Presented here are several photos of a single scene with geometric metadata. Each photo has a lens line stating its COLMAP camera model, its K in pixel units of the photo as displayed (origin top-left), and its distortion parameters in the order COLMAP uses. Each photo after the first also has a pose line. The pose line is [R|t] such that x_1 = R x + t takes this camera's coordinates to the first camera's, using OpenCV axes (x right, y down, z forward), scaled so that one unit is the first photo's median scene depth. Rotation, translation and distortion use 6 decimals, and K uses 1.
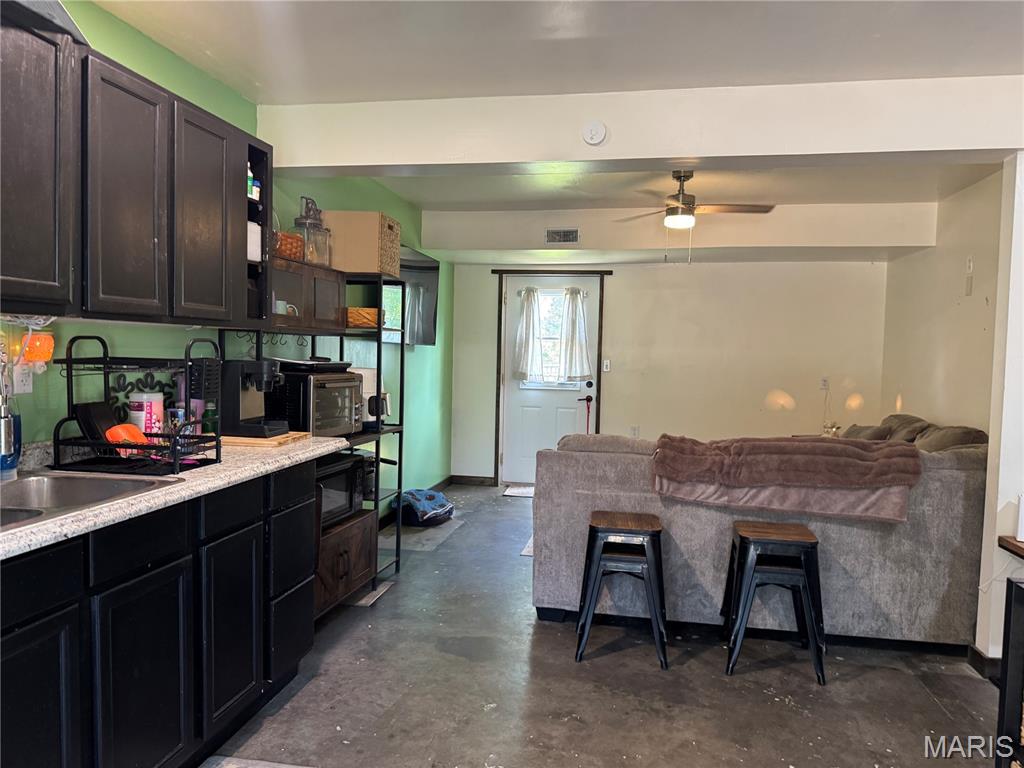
lens RADIAL K [[729.2, 0, 517.7], [0, 729.2, 389.9], [0, 0, 1]] dist [0.066189, -0.082213]
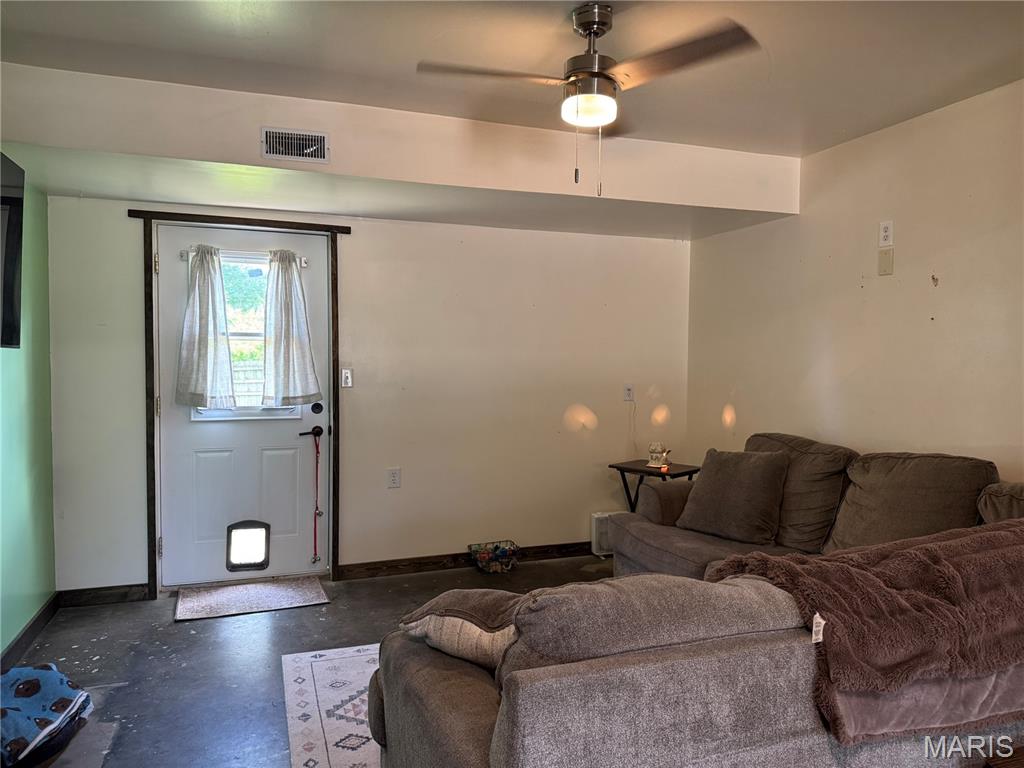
lens RADIAL K [[729.2, 0, 522.8], [0, 729.2, 387.4], [0, 0, 1]] dist [0.066189, -0.082213]
pose [[0.865538, -0.035806, 0.499562, -0.062081], [0.038799, 0.999237, 0.004397, -0.021368], [-0.499338, 0.015577, 0.866267, 0.371064]]
